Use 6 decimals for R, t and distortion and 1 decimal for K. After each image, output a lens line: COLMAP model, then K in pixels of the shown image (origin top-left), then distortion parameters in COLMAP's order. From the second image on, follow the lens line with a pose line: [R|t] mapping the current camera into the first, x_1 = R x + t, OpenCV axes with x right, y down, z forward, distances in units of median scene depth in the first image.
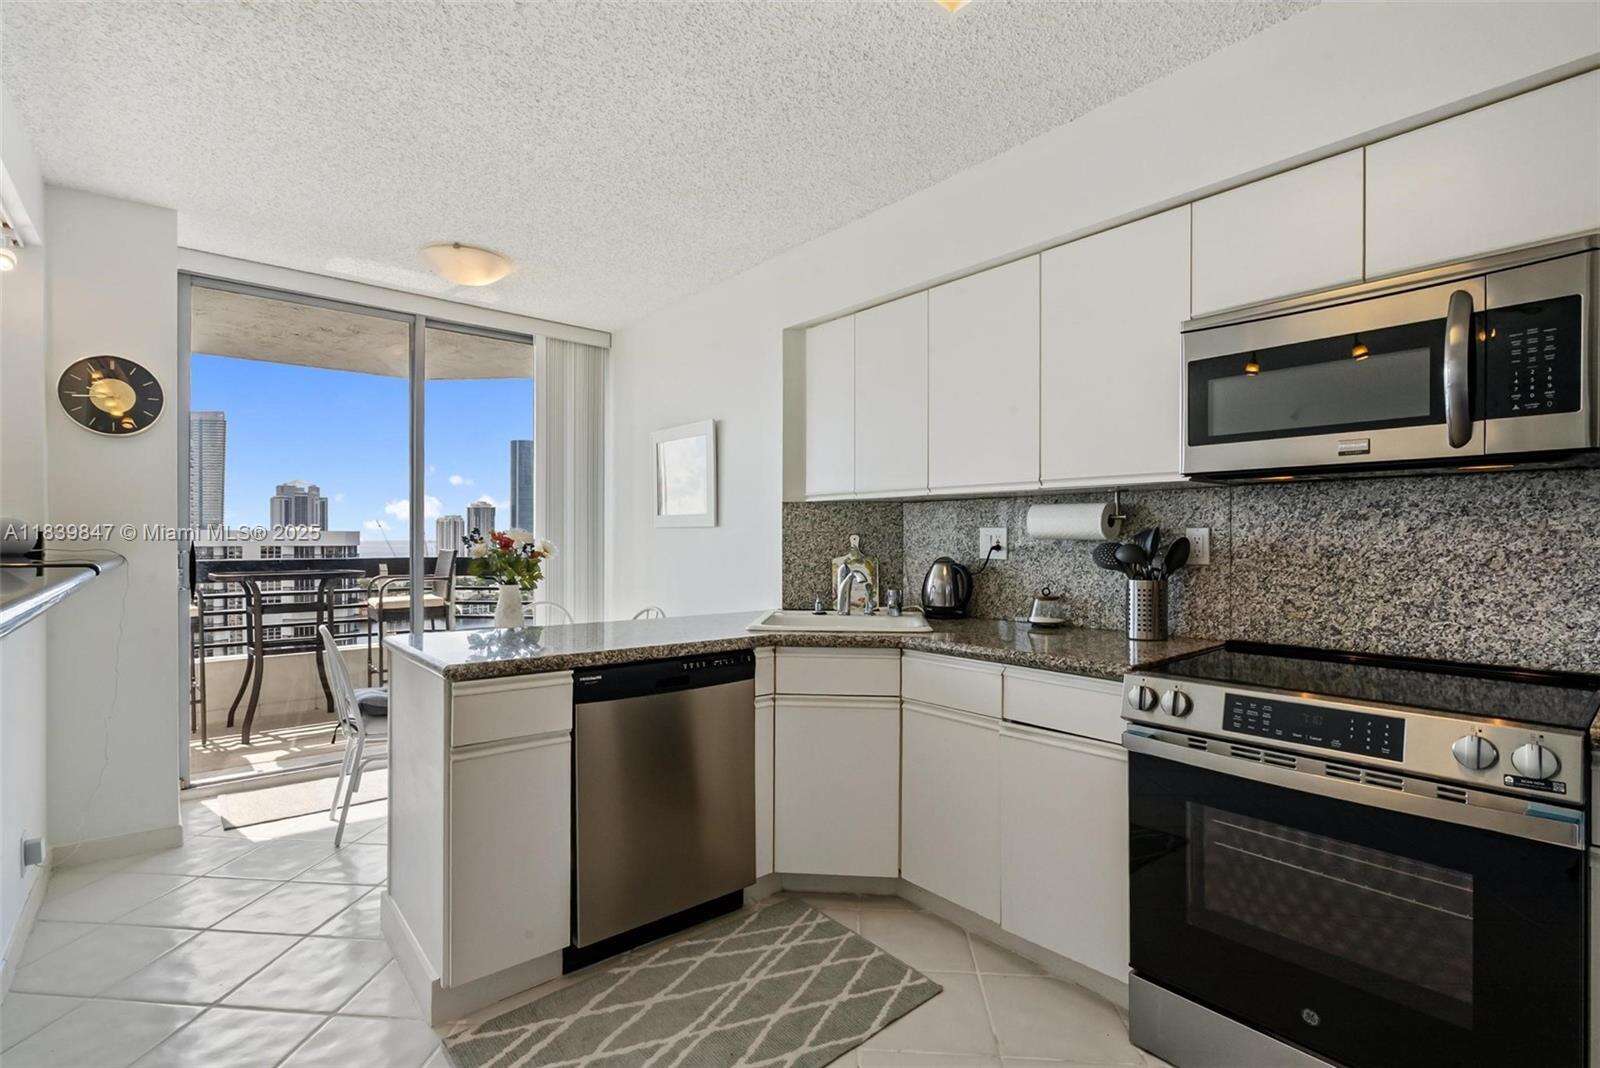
lens RADIAL K [[732.1, 0, 800.0], [0, 732.1, 534.0], [0, 0, 1]] dist [-0.003573, -0.000581]
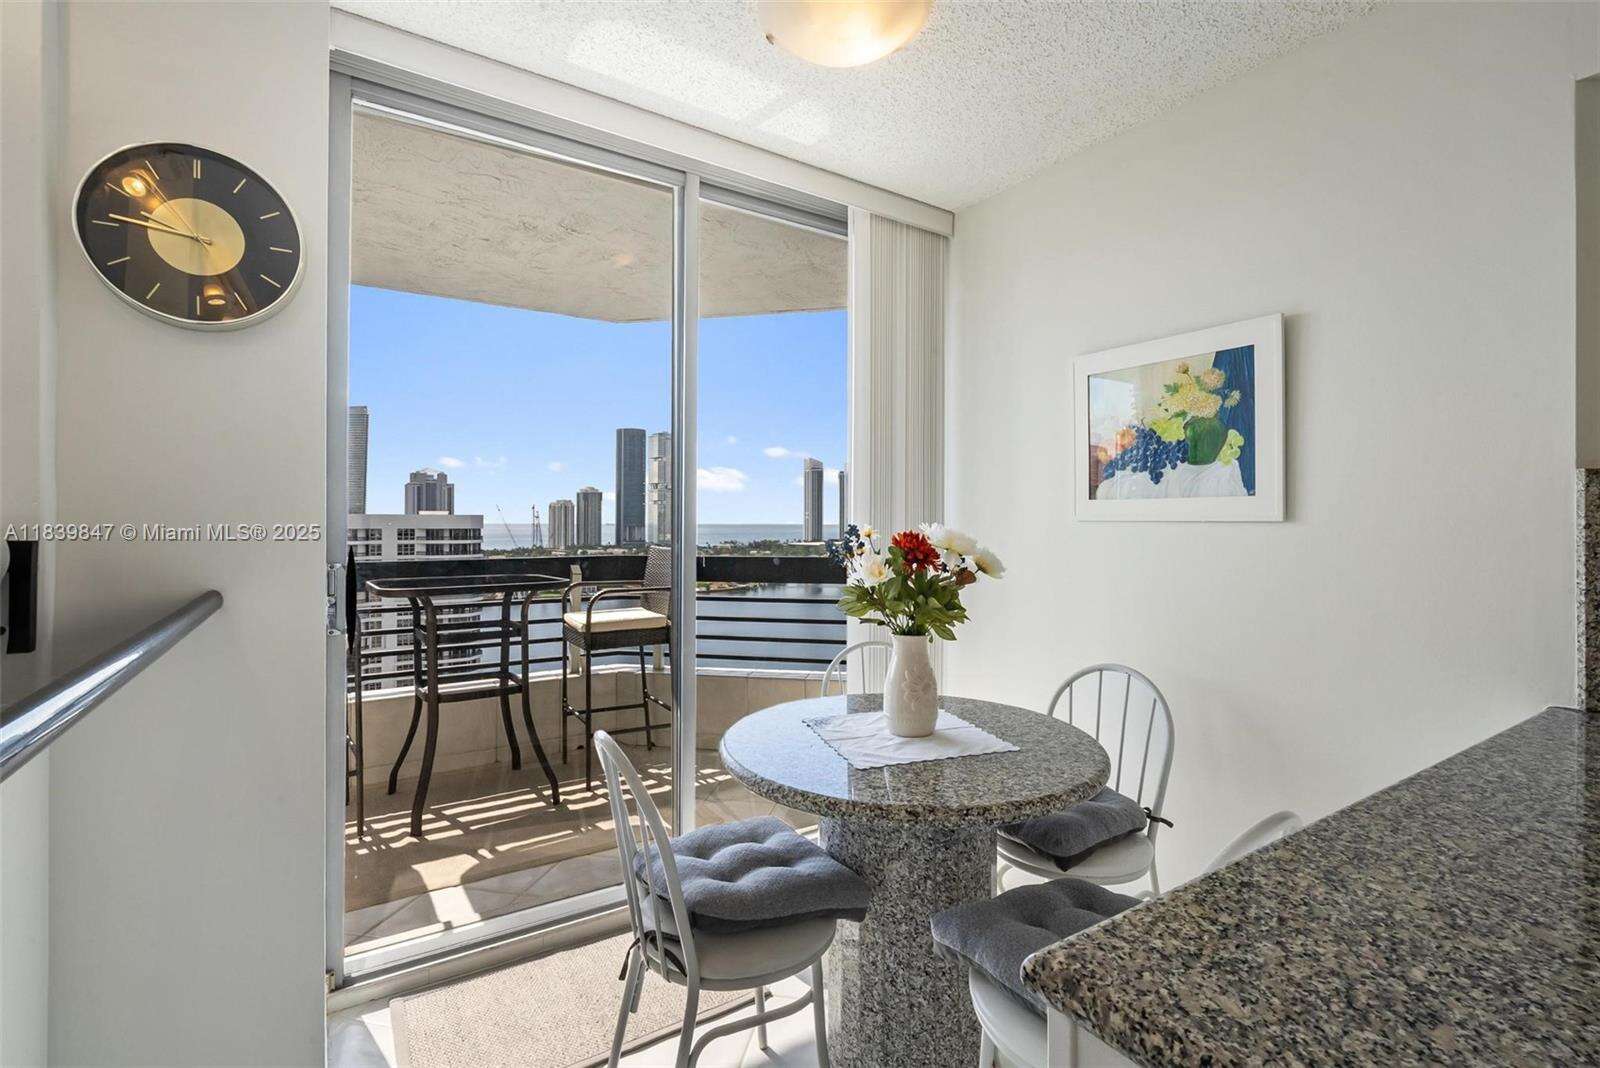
lens RADIAL K [[699.1, 0, 788.4], [0, 699.1, 511.2], [0, 0, 1]] dist [0.001719, 0.000251]
pose [[0.992434, -0.000854, -0.122773, -0.330068], [-0.000142, 0.999967, -0.008109, -0.010745], [0.122776, 0.008065, 0.992402, 0.386202]]
